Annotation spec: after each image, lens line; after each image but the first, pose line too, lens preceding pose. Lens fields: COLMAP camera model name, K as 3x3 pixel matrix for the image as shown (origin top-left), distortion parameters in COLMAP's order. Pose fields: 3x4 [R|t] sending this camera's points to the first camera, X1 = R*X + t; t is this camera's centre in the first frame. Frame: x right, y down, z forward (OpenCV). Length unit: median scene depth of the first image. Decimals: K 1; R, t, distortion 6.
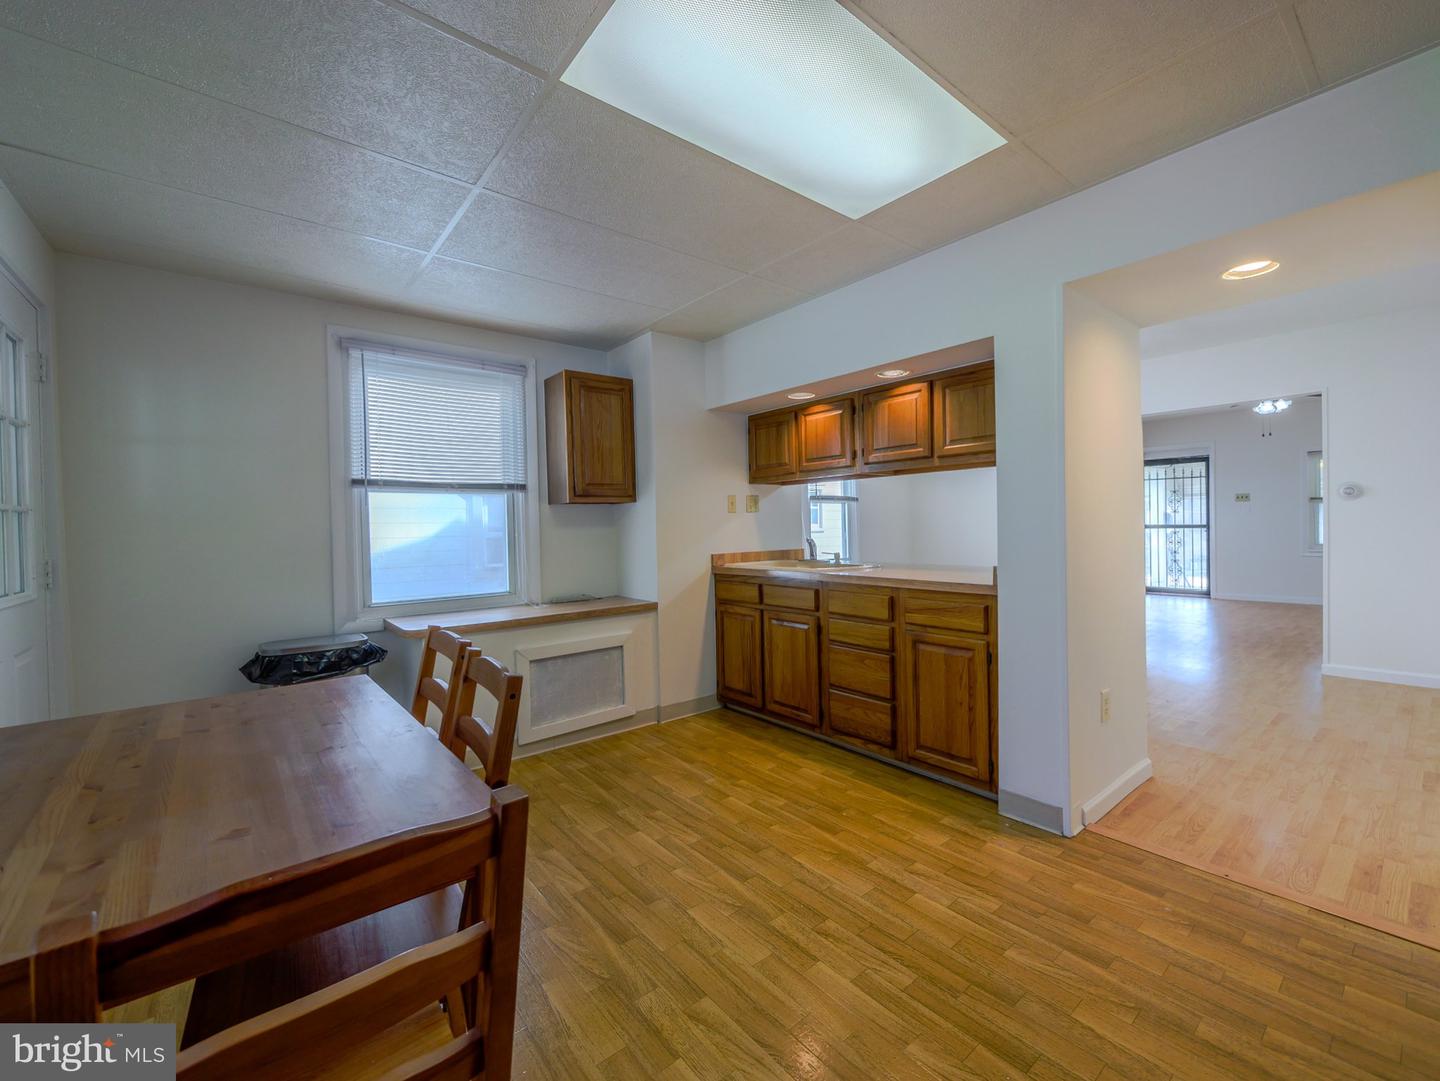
lens RADIAL K [[600.2, 0, 715.4], [0, 600.2, 535.3], [0, 0, 1]] dist [-0.008592, 0.000268]
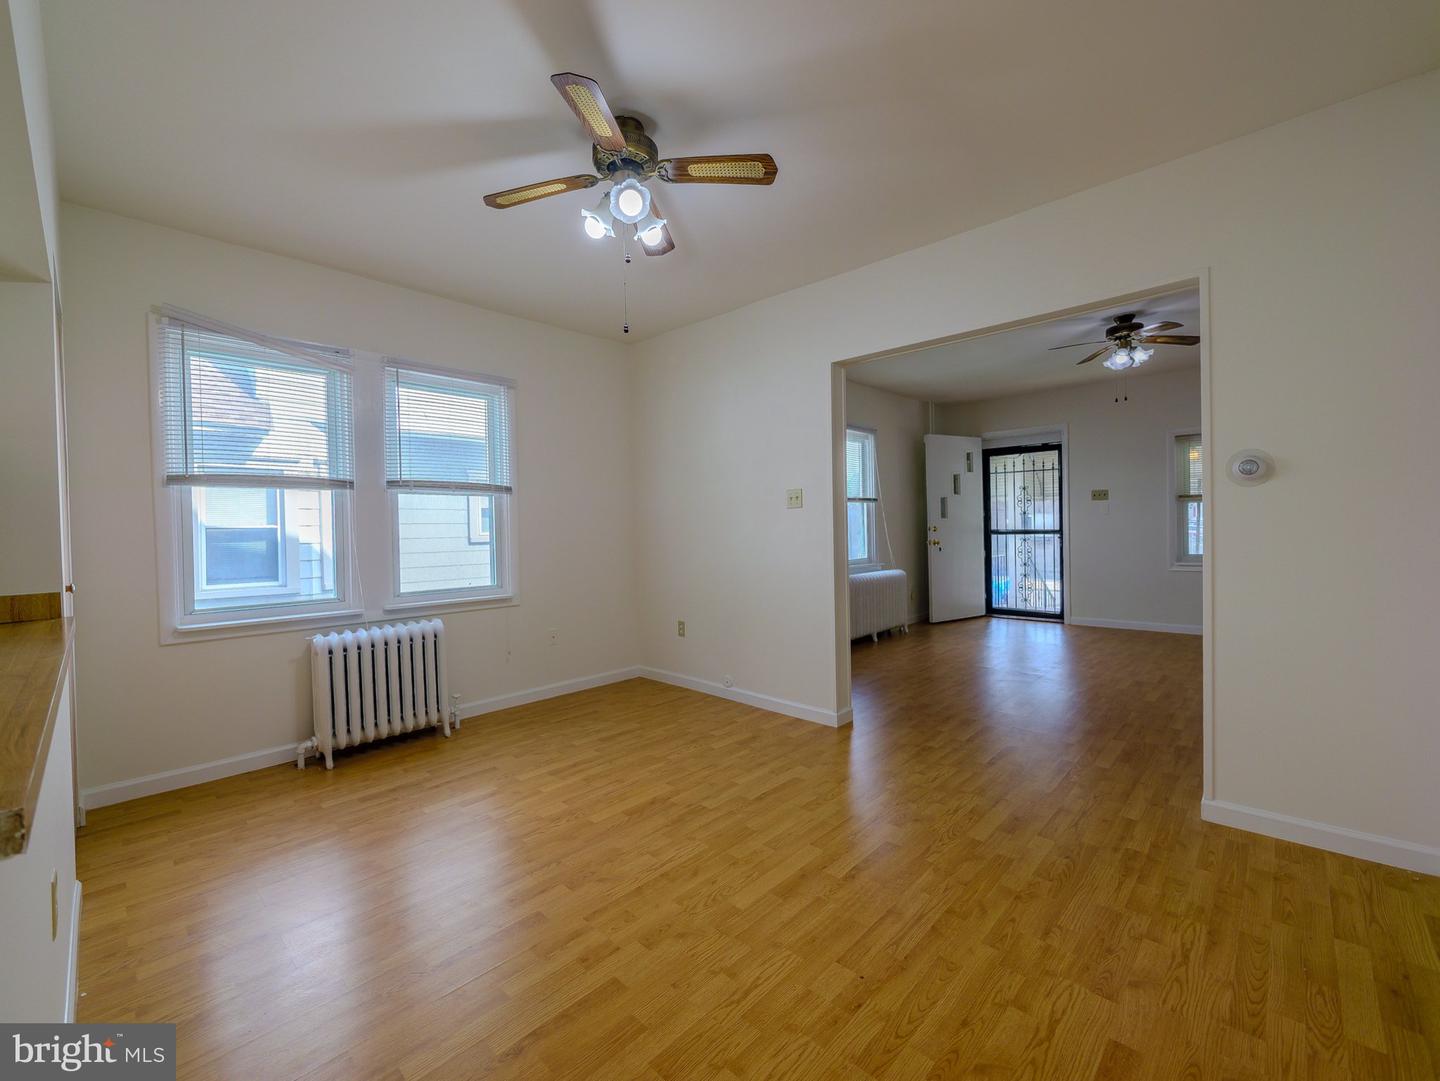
lens RADIAL K [[600.2, 0, 716.7], [0, 600.2, 536.4], [0, 0, 1]] dist [-0.008592, 0.000268]
pose [[0.991689, -0.001600, 0.128646, 0.688375], [0.002061, 0.999992, -0.003450, -0.018548], [-0.128640, 0.003686, 0.991685, 0.693915]]
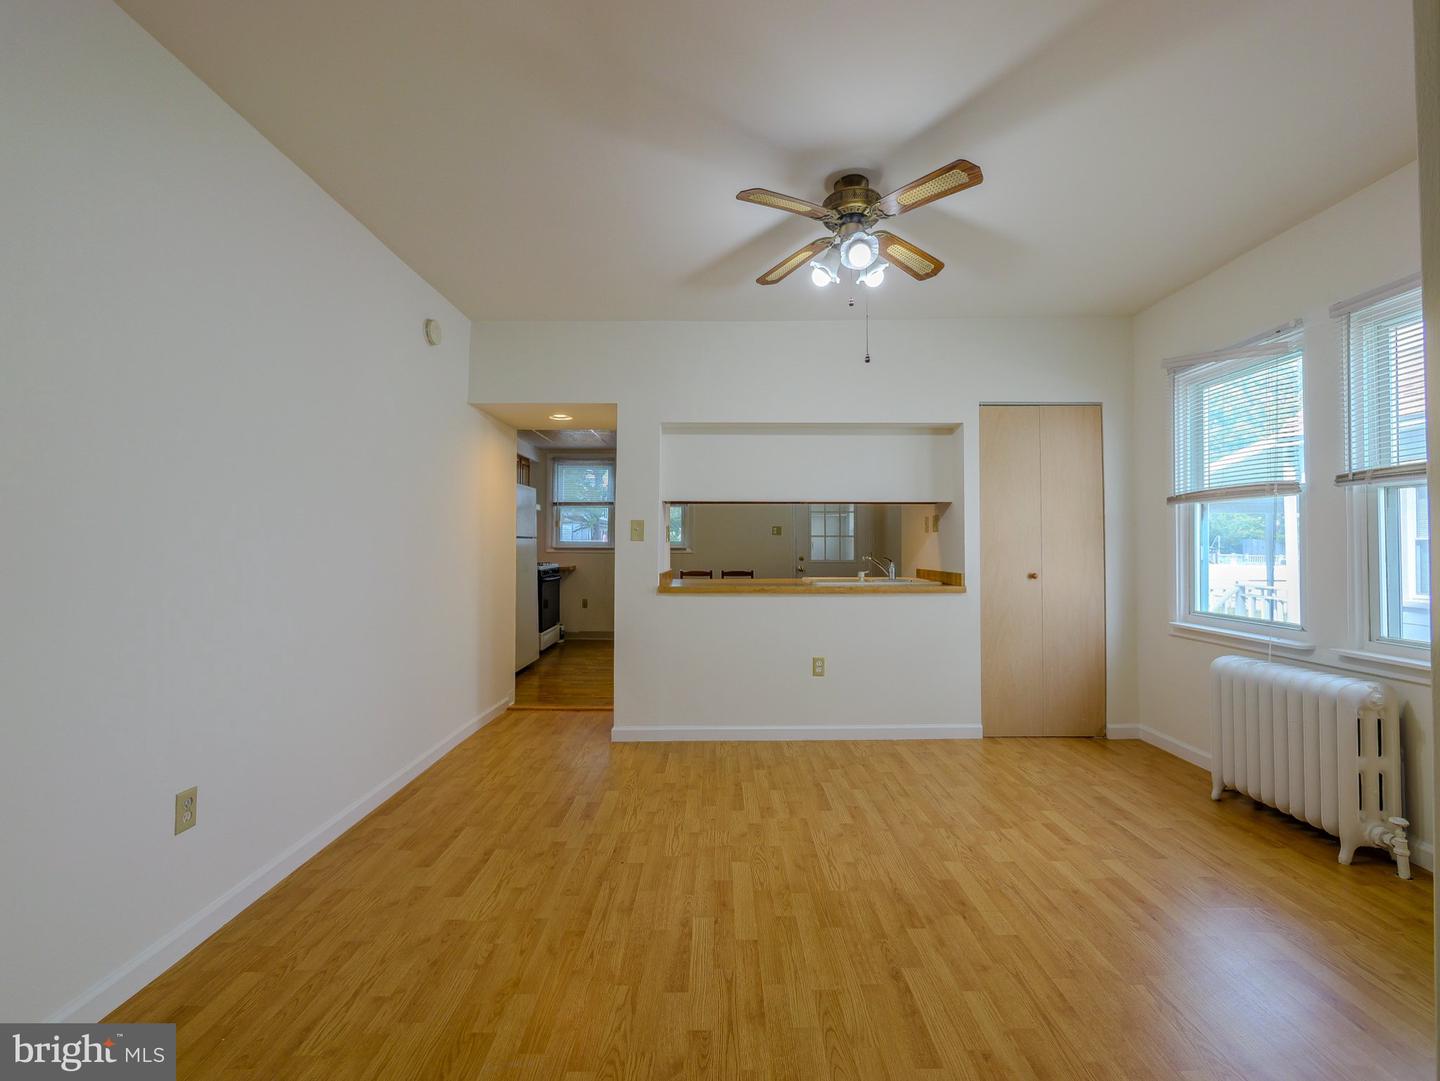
lens RADIAL K [[600.2, 0, 718.2], [0, 600.2, 543.1], [0, 0, 1]] dist [-0.008592, 0.000268]
pose [[-0.627823, 0.015263, -0.778207, 1.289046], [-0.000930, 0.999792, 0.020359, -0.048001], [0.778356, 0.013505, -0.627678, 1.611277]]
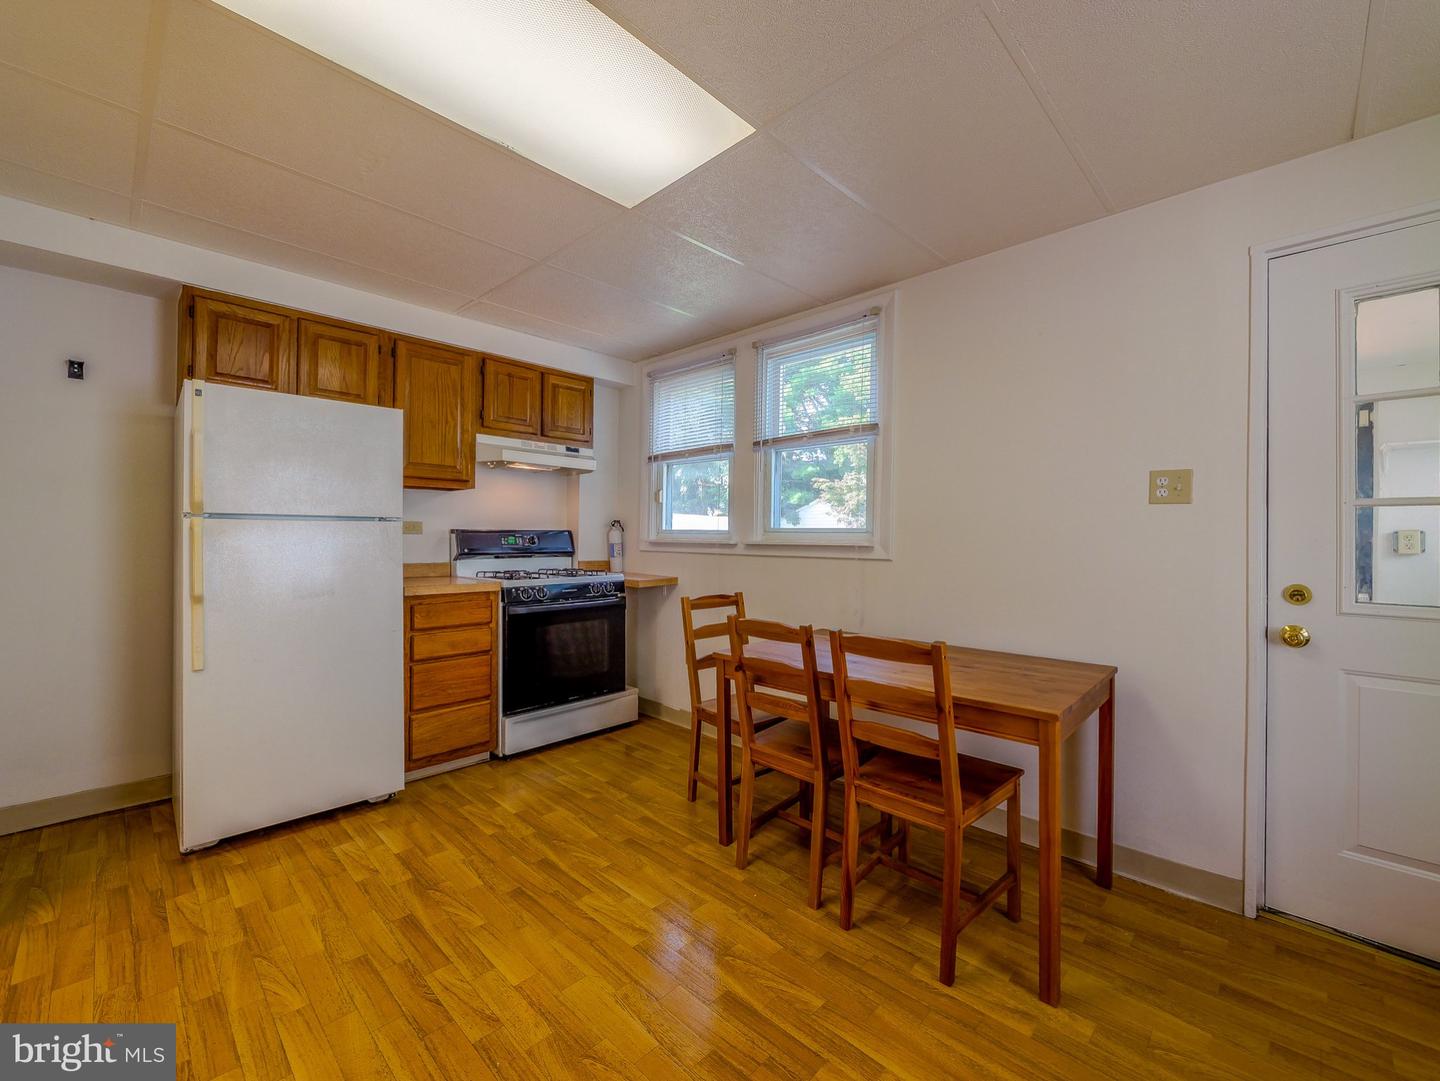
lens RADIAL K [[600.2, 0, 719.3], [0, 600.2, 534.0], [0, 0, 1]] dist [-0.008592, 0.000268]
pose [[-0.992690, 0.013274, -0.119964, -0.022971], [0.011865, 0.999852, 0.012449, -0.013553], [0.120111, 0.010935, -0.992700, 0.944409]]
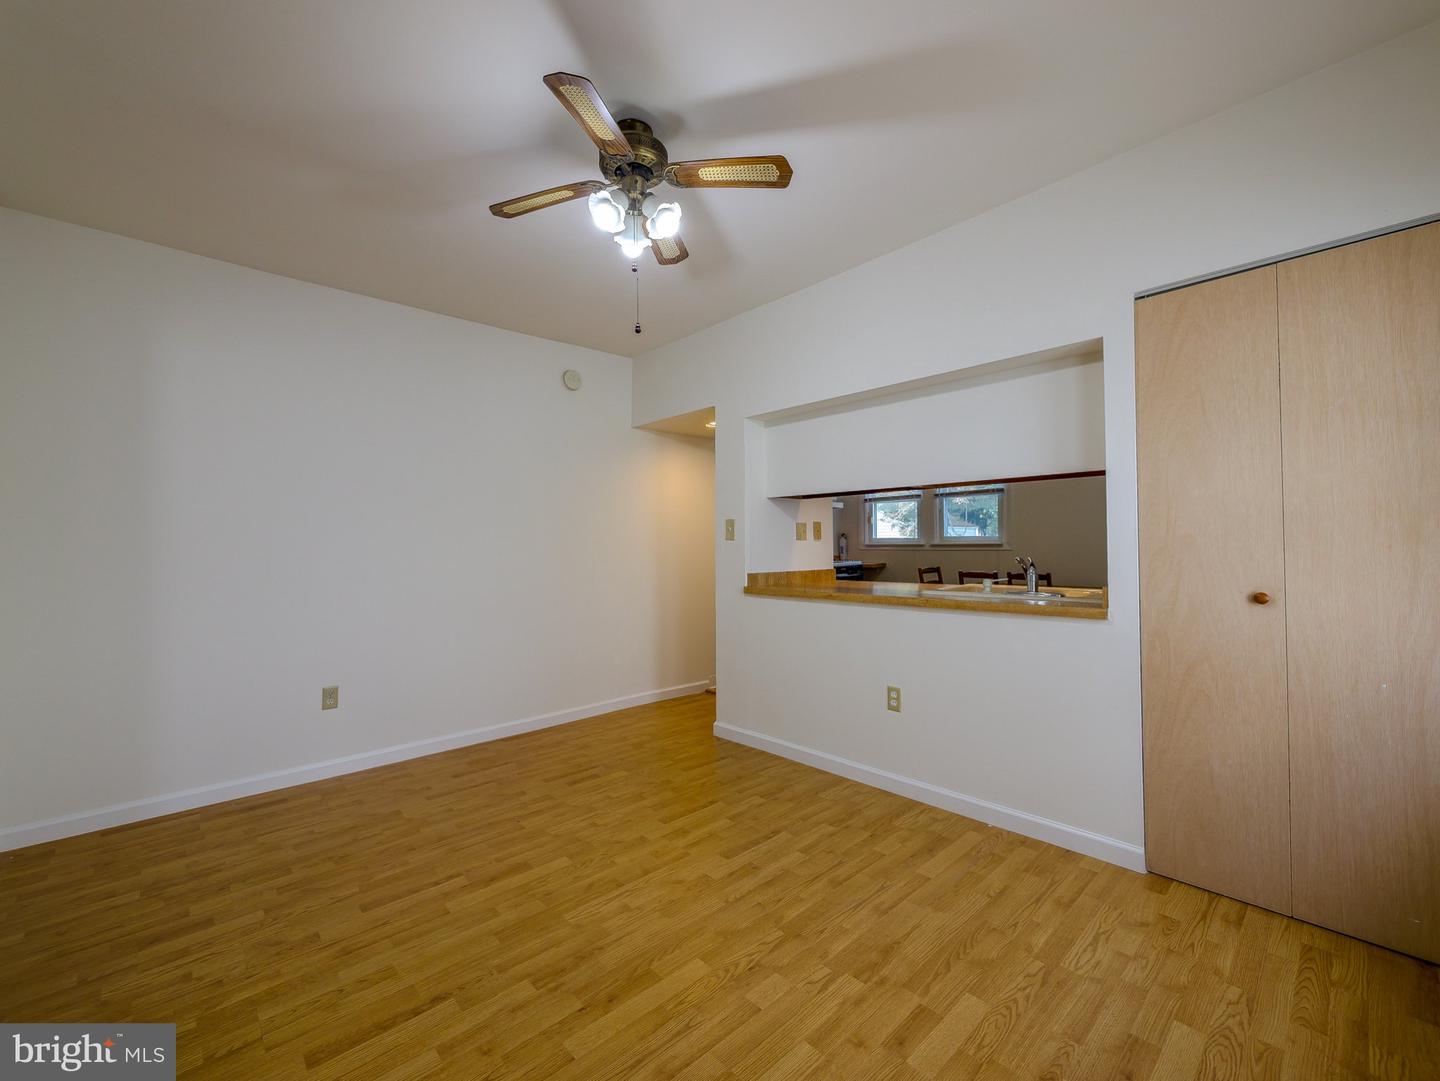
lens RADIAL K [[600.2, 0, 719.3], [0, 600.2, 542.4], [0, 0, 1]] dist [-0.008592, 0.000268]
pose [[-0.997174, 0.030306, -0.068739, 0.642790], [0.029303, 0.999450, 0.015548, -0.043139], [0.069172, 0.013490, -0.997514, 1.891355]]
